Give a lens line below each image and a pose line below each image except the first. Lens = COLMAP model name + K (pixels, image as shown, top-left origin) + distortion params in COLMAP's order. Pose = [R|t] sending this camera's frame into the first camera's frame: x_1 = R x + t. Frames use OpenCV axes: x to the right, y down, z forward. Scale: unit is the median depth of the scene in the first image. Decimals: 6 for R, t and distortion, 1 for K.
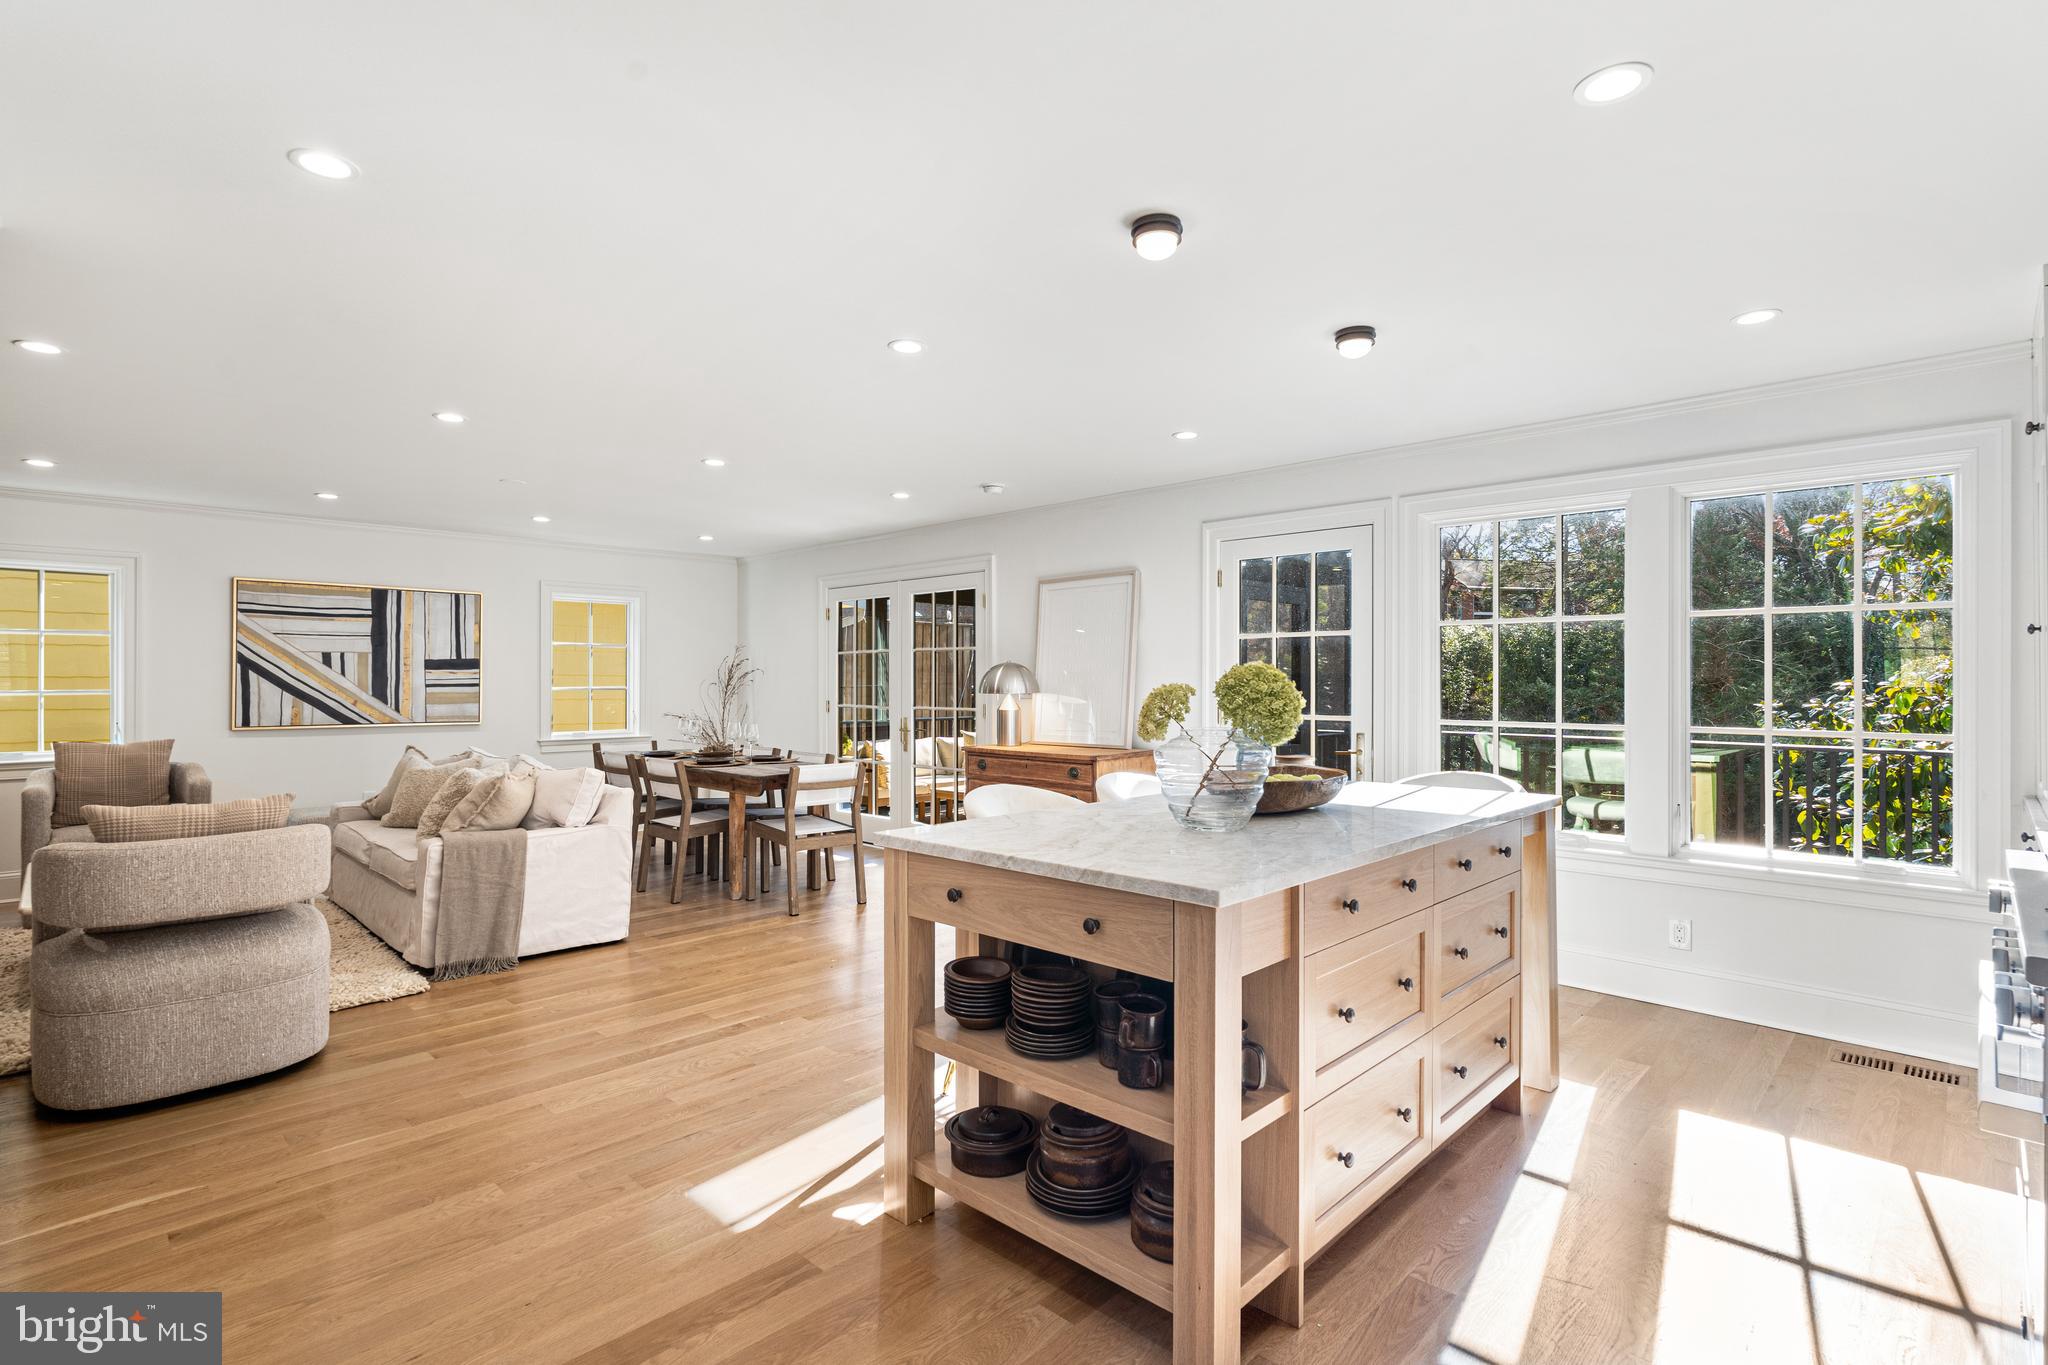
lens RADIAL K [[984.7, 0, 1018.7], [0, 984.7, 678.5], [0, 0, 1]] dist [-0.001805, 0.000029]
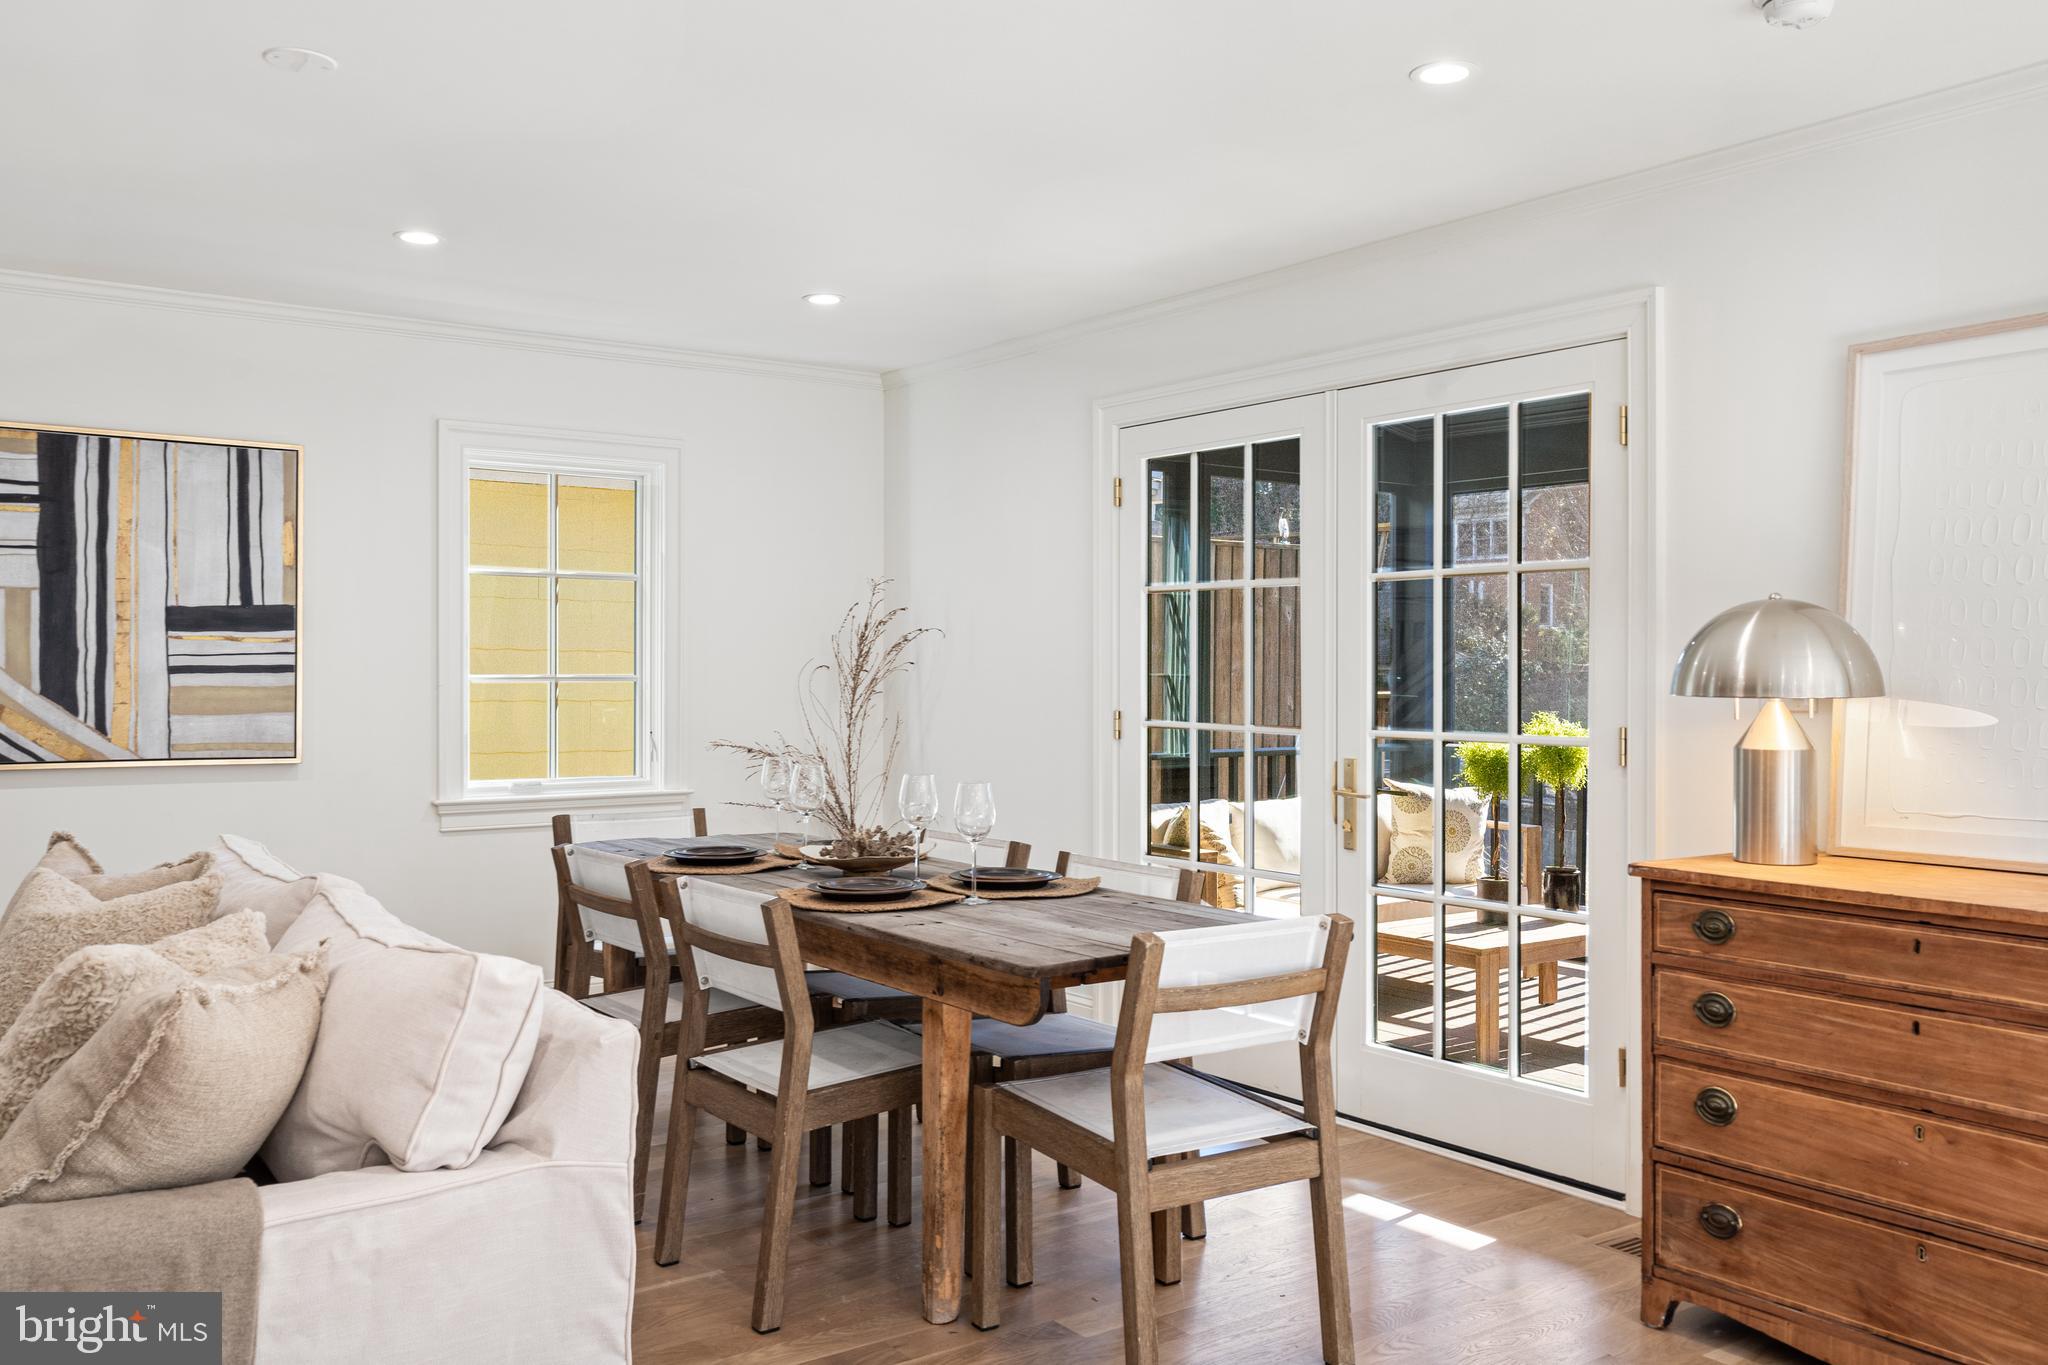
lens RADIAL K [[1688.8, 0, 1018.5], [0, 1688.8, 677.9], [0, 0, 1]] dist [-0.001929, -0.001597]
pose [[0.986751, 0.003013, -0.162214, -0.151469], [-0.001589, 0.999959, 0.008906, 0.004330], [0.162235, -0.008530, 0.986715, 0.398746]]
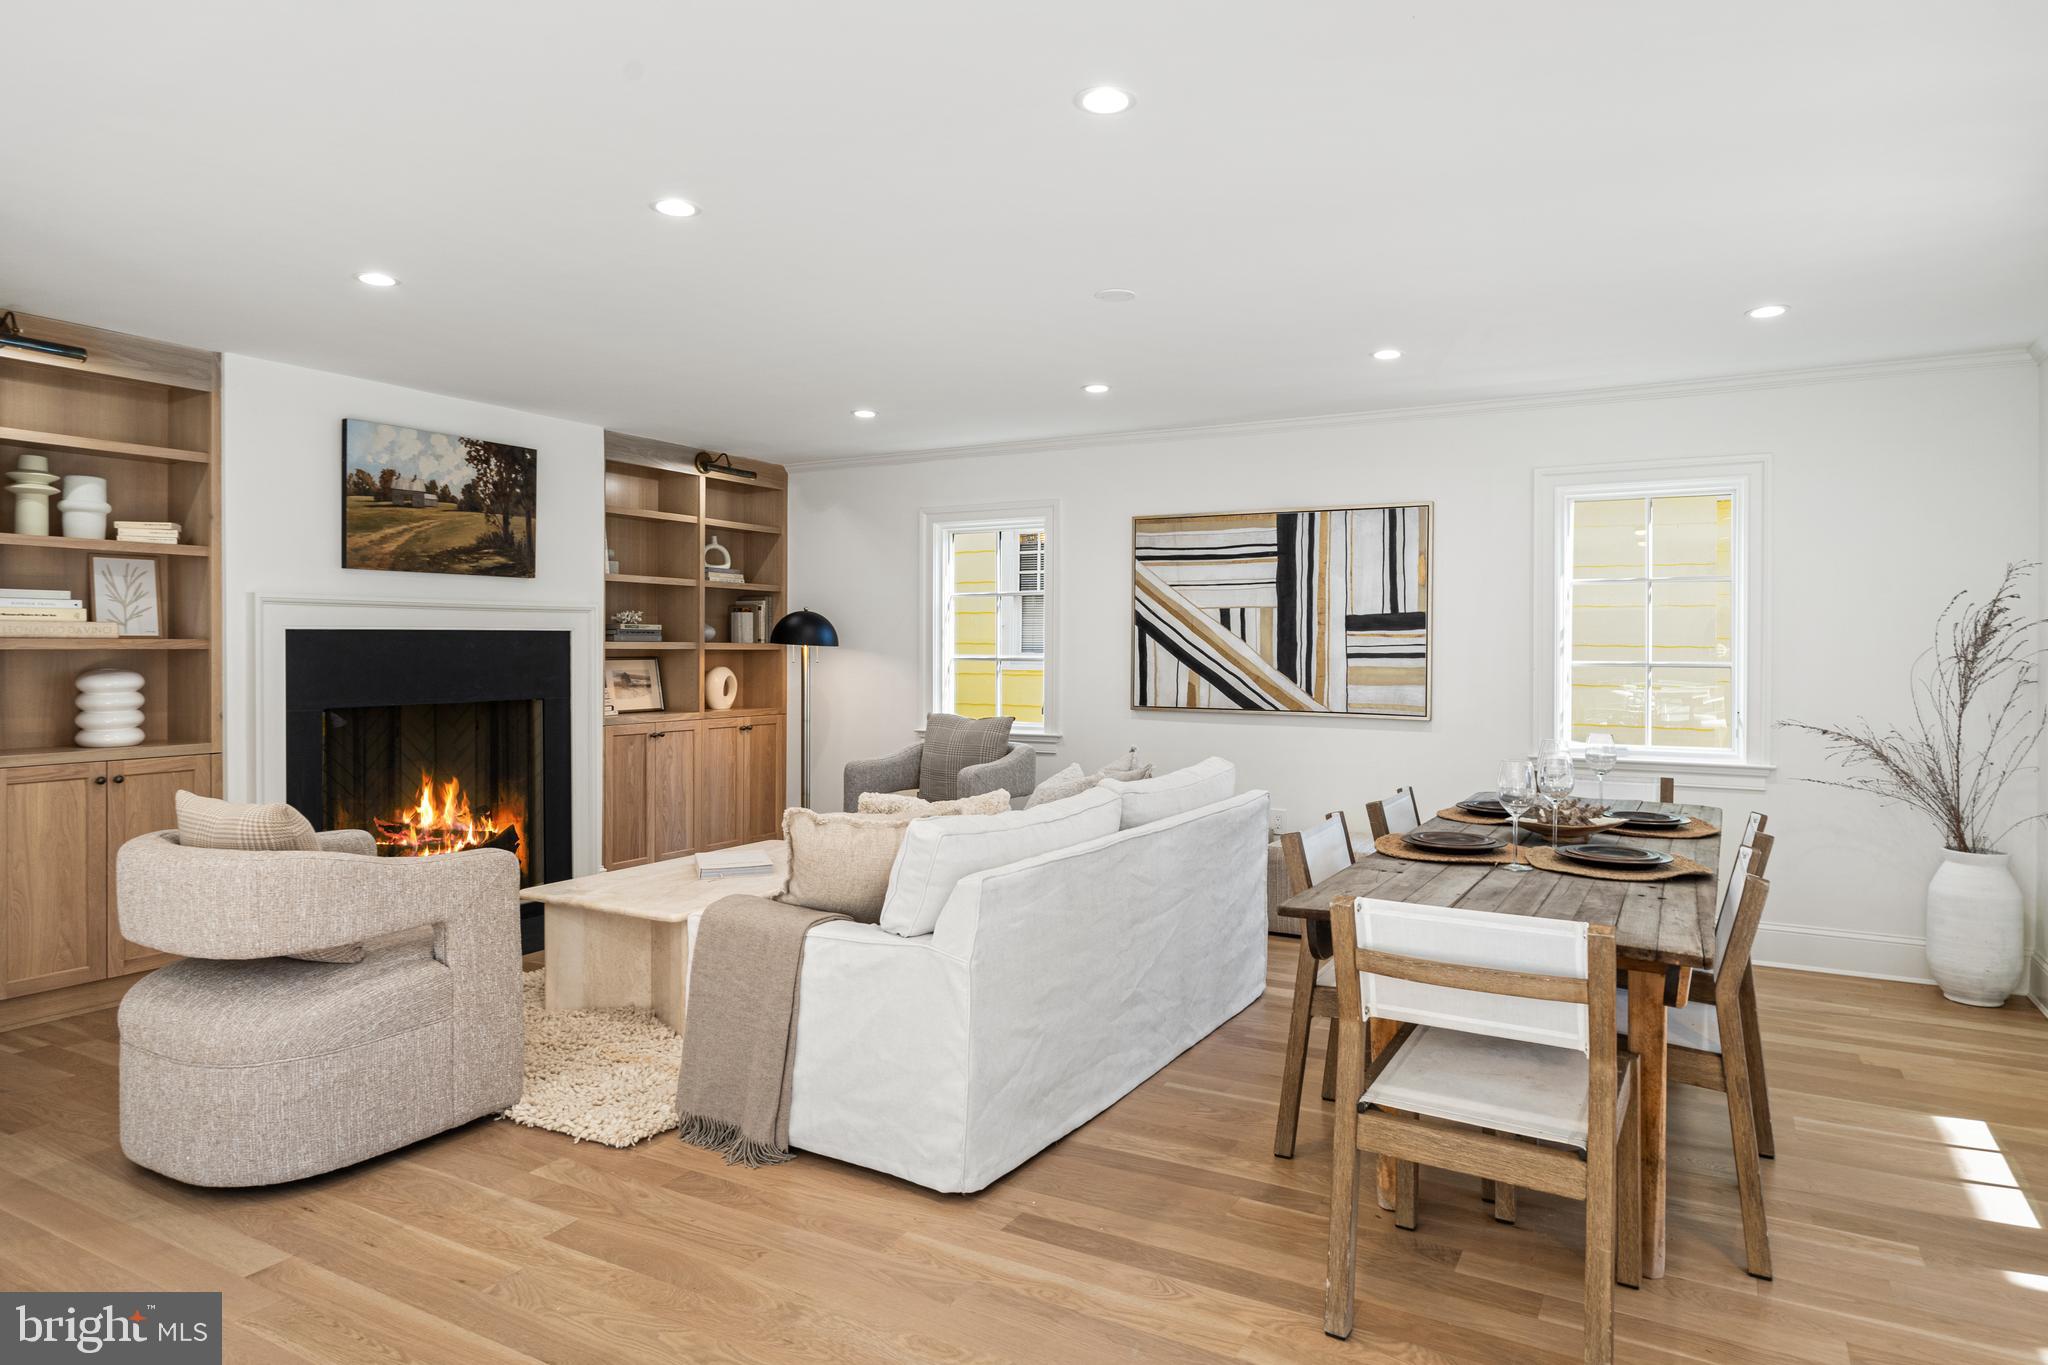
lens RADIAL K [[1220.8, 0, 1028.4], [0, 1220.8, 653.8], [0, 0, 1]] dist [0.000697, 0.000182]
pose [[0.261144, 0.006004, -0.965281, 0.126717], [-0.000484, 0.999981, 0.006088, 0.001460], [0.965300, -0.001122, 0.261142, 0.651519]]
